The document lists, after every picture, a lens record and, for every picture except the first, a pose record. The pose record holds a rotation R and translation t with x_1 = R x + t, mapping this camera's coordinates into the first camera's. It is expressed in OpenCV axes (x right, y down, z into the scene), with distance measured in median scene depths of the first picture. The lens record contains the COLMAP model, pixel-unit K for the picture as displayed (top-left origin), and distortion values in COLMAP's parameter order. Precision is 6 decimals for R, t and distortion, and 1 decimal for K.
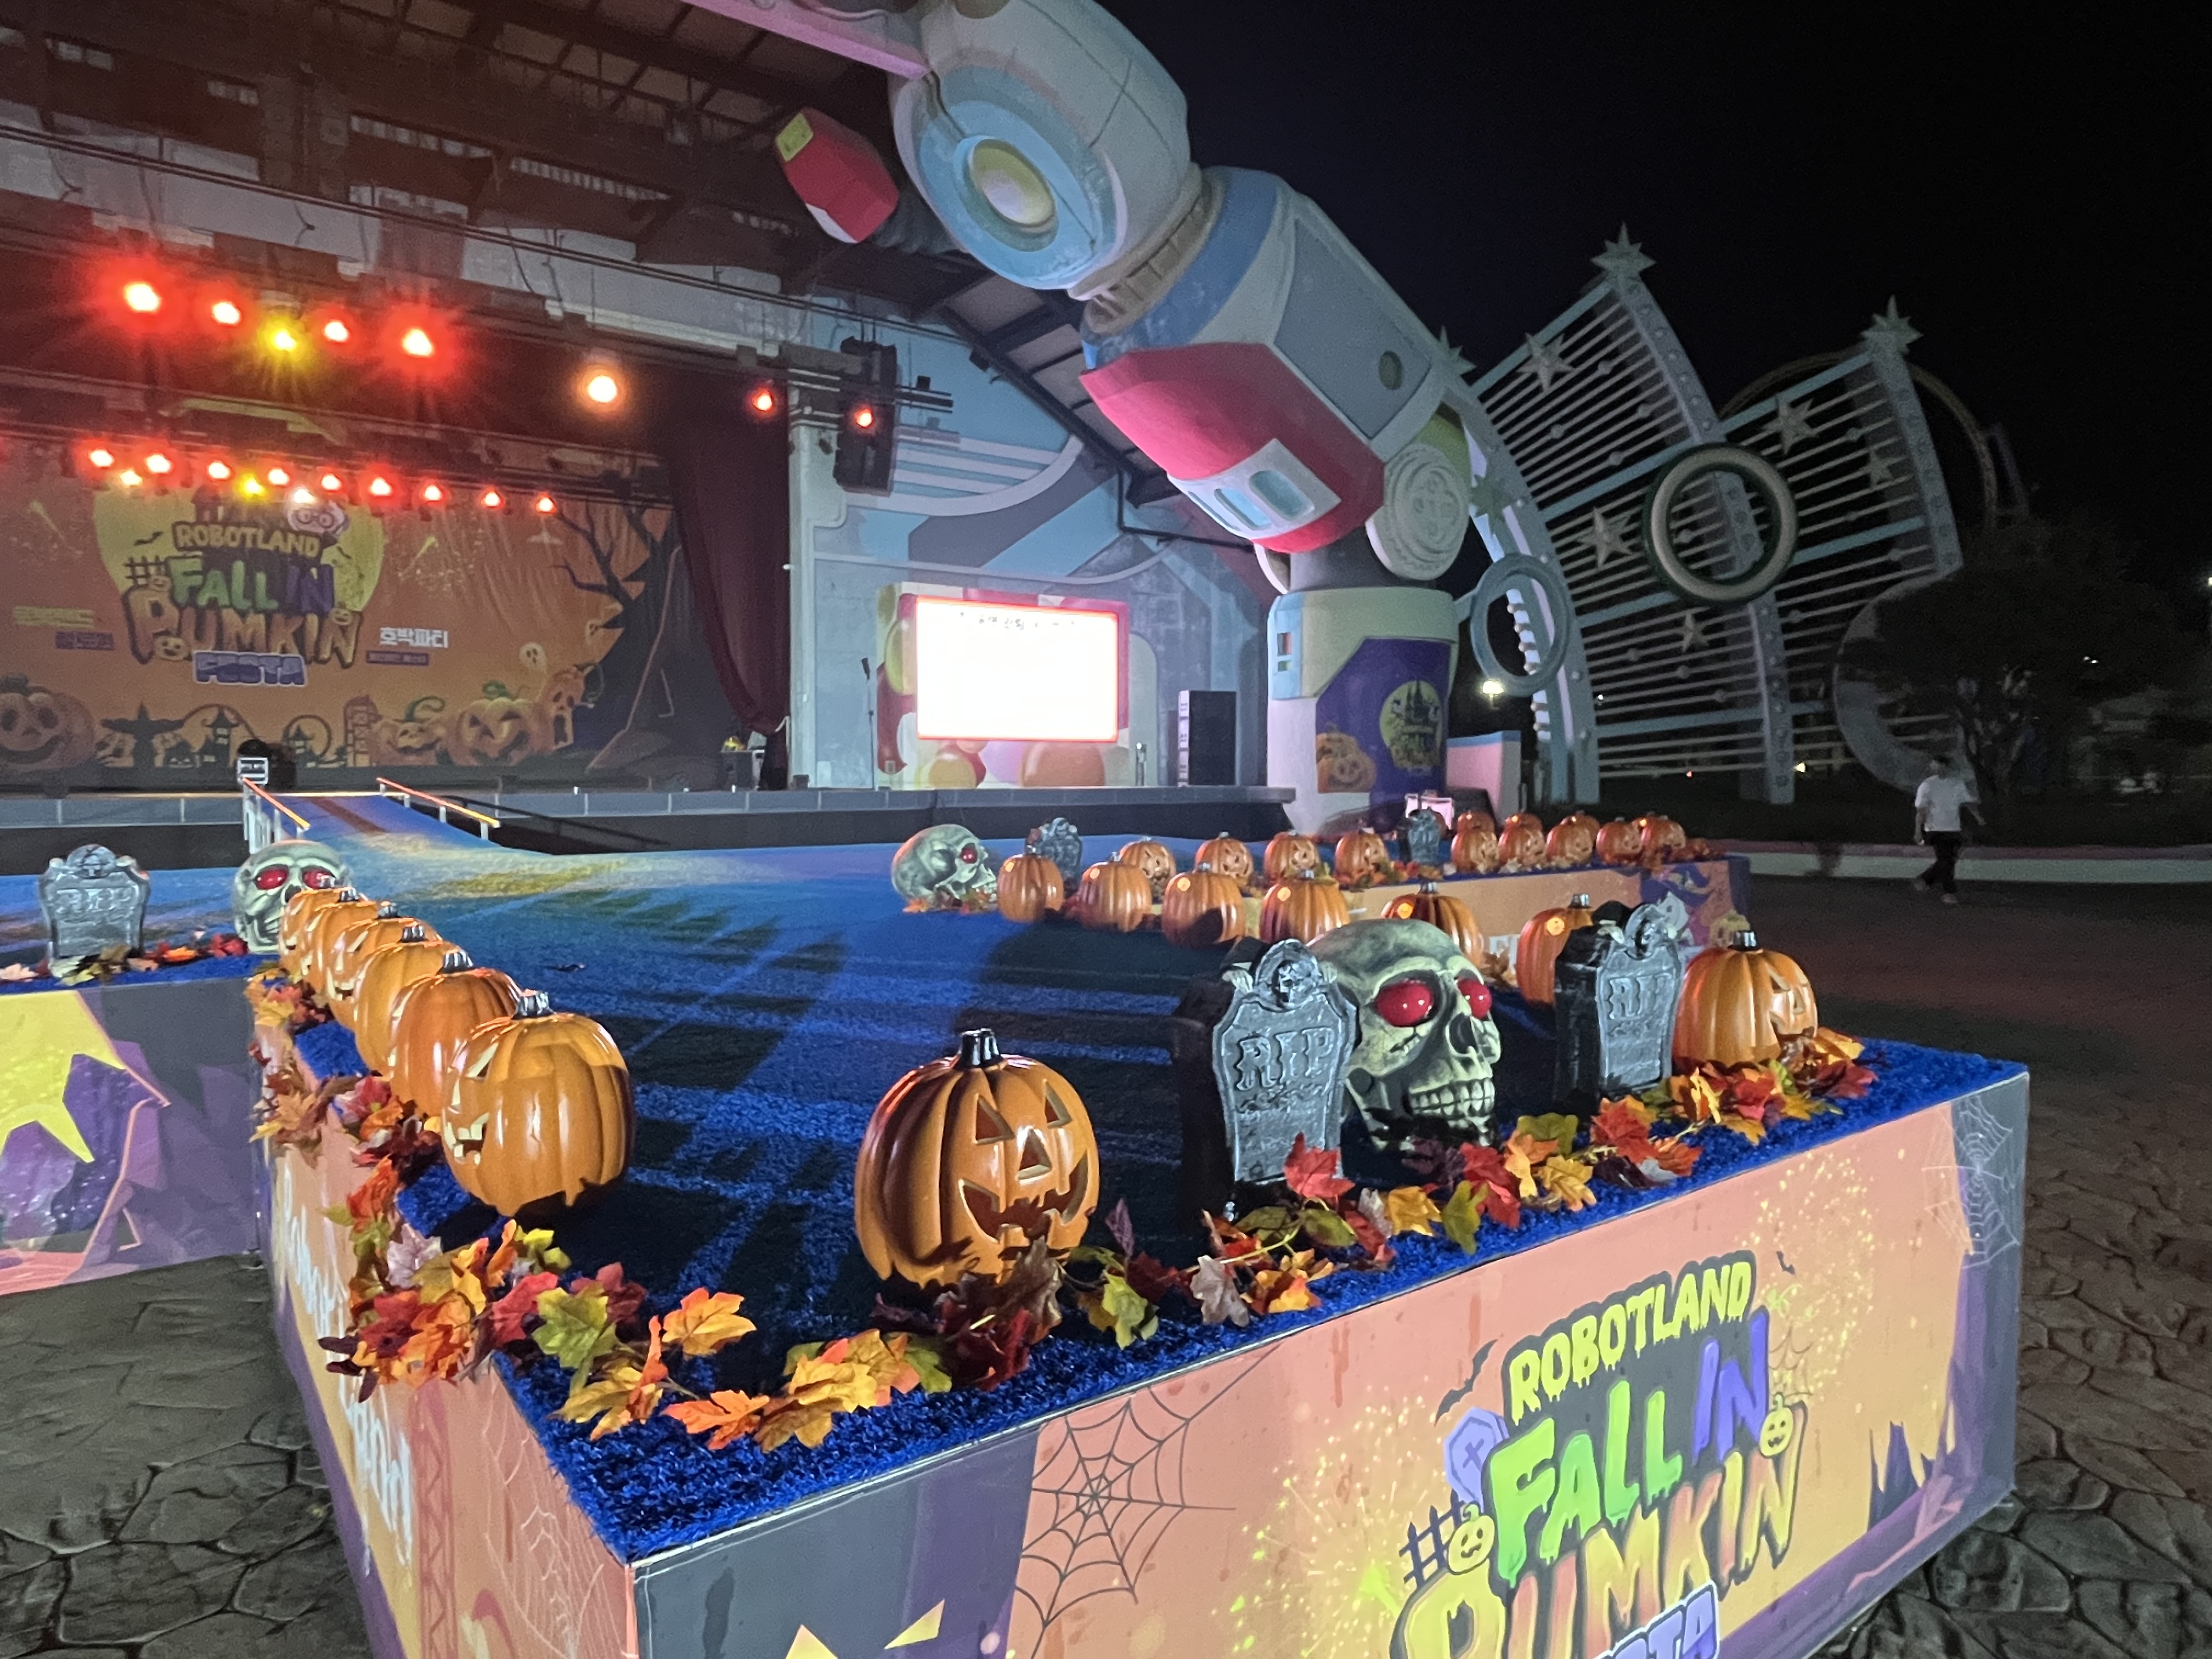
lens RADIAL K [[1284.8, 0, 1106.0], [0, 1284.8, 829.5], [0, 0, 1]] dist [-0.028115, 0.004212]
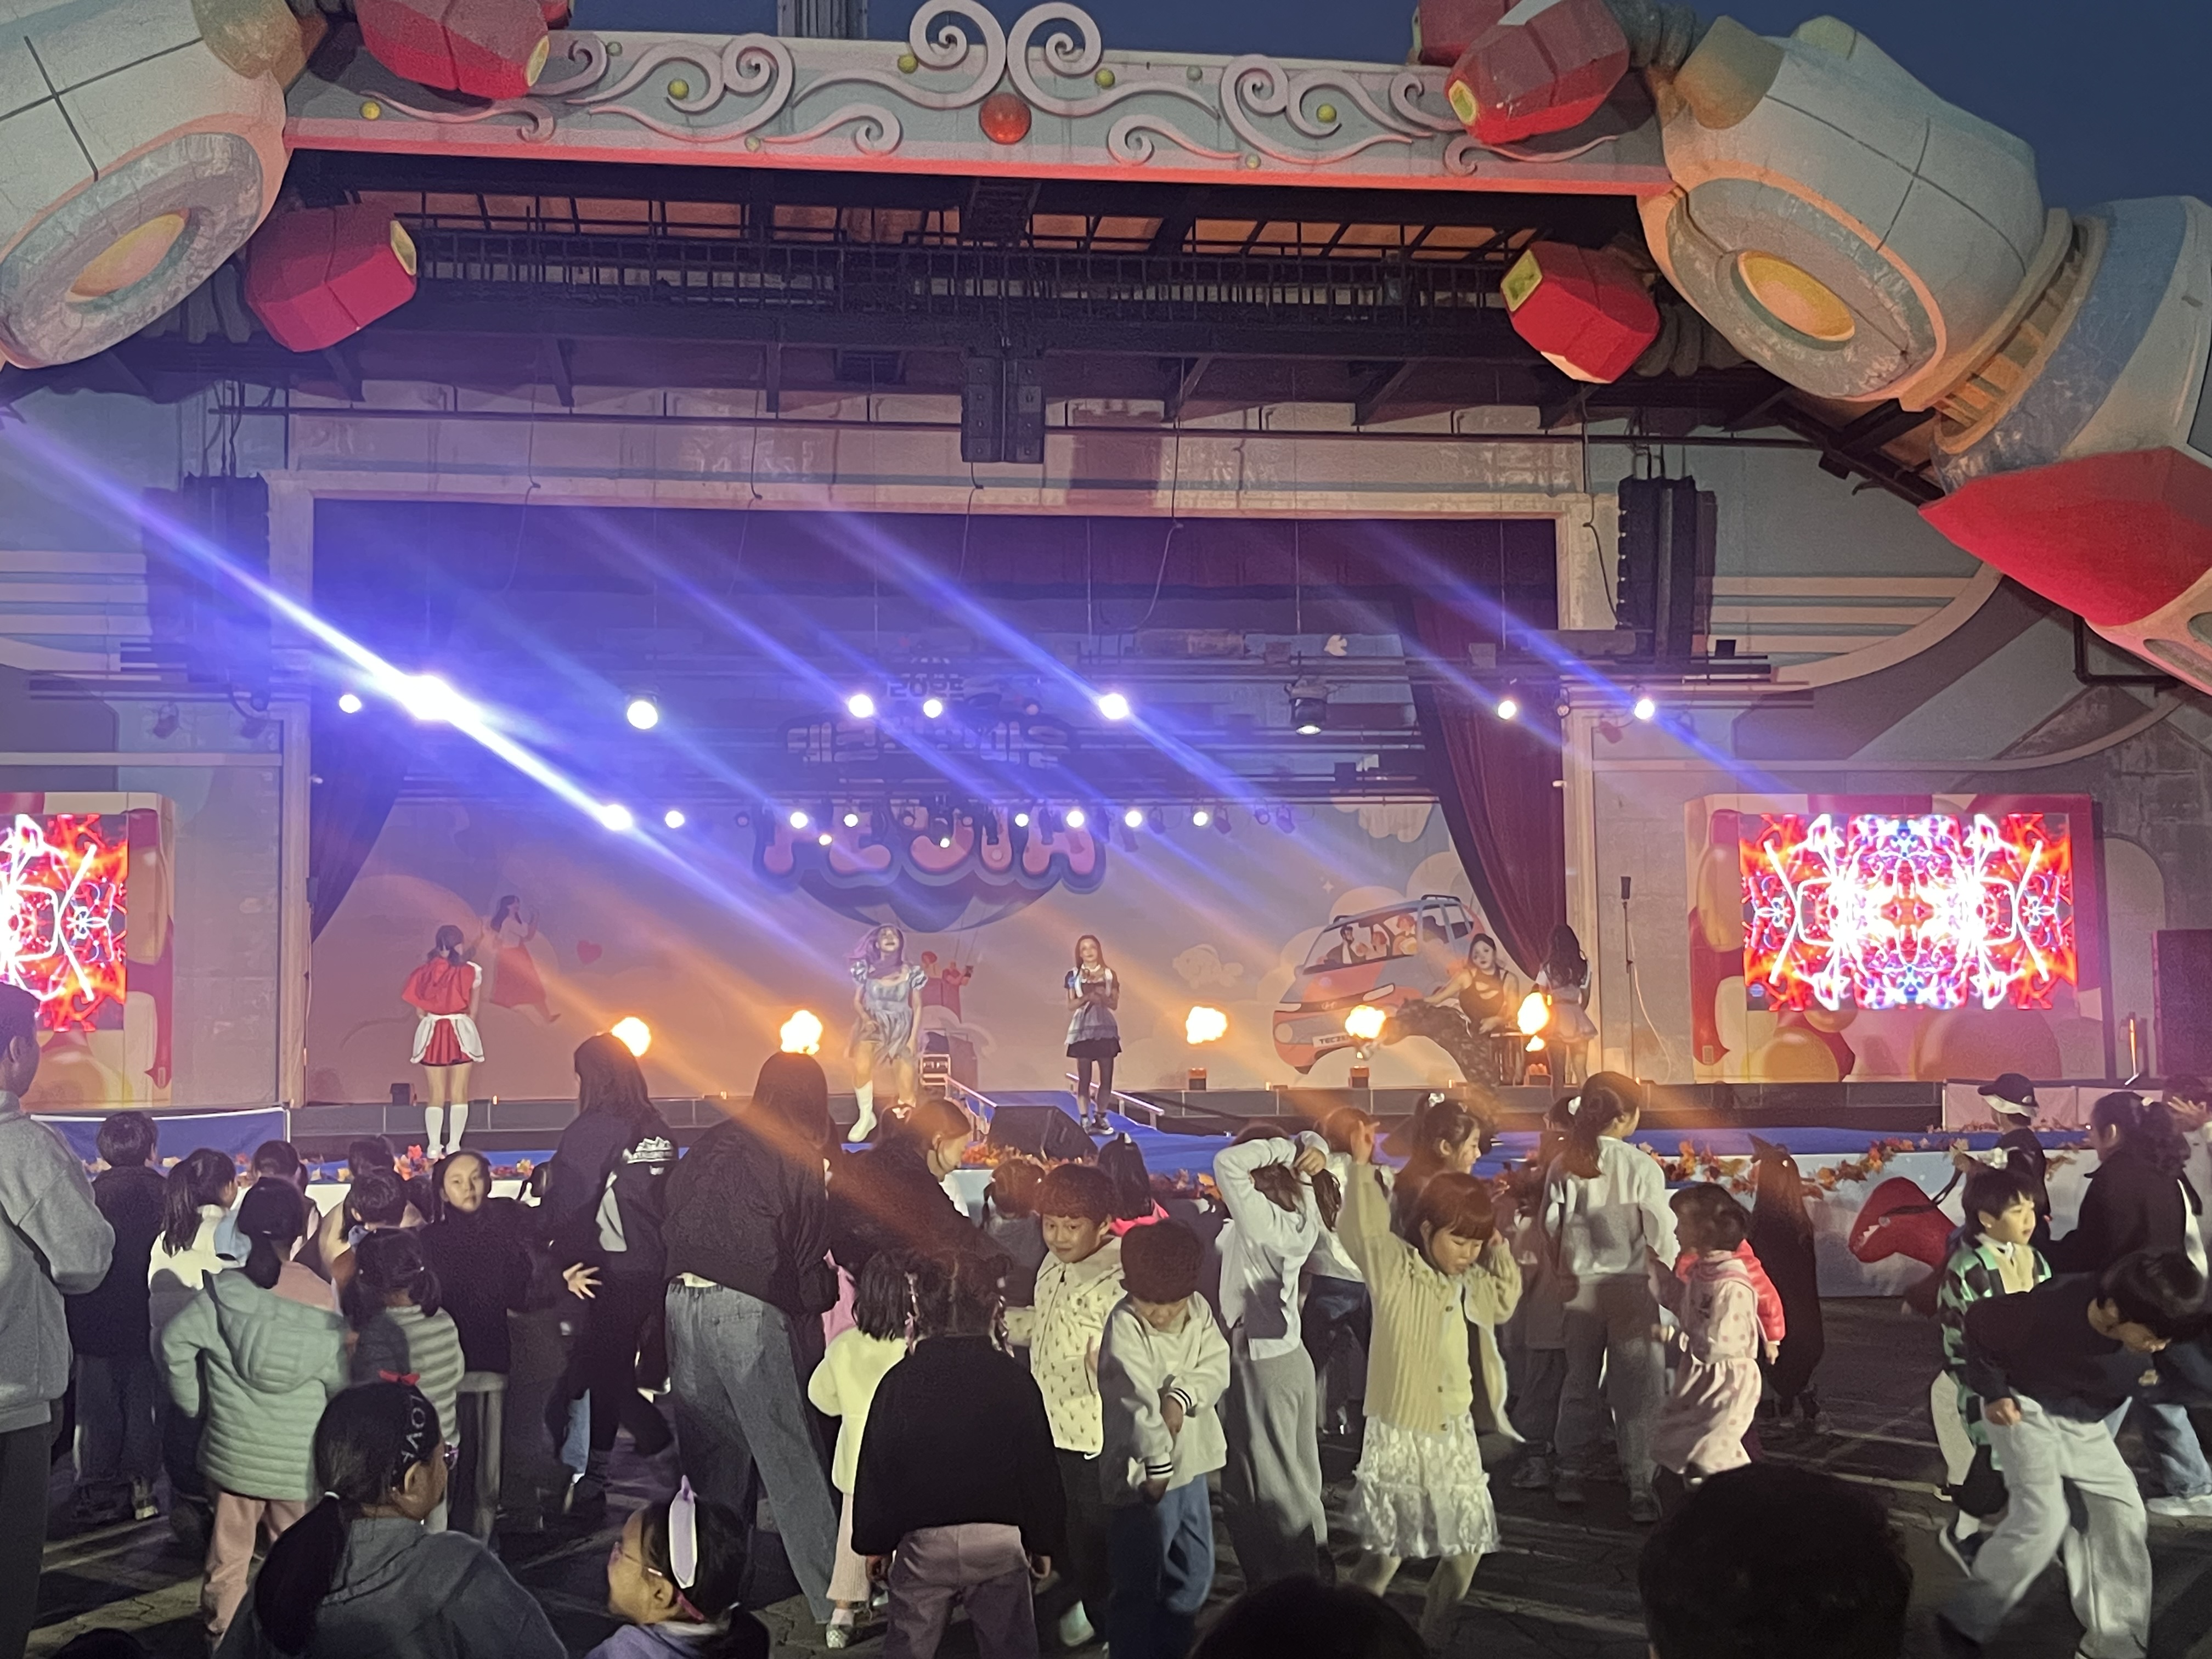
lens RADIAL K [[2590.5, 0, 1106.0], [0, 2590.5, 829.5], [0, 0, 1]] dist [0.147149, -0.391539]
pose [[0.882217, -0.059360, -0.467087, 0.216267], [-0.007651, 0.990083, -0.140276, 0.032351], [0.470781, 0.127328, 0.873013, -0.420254]]
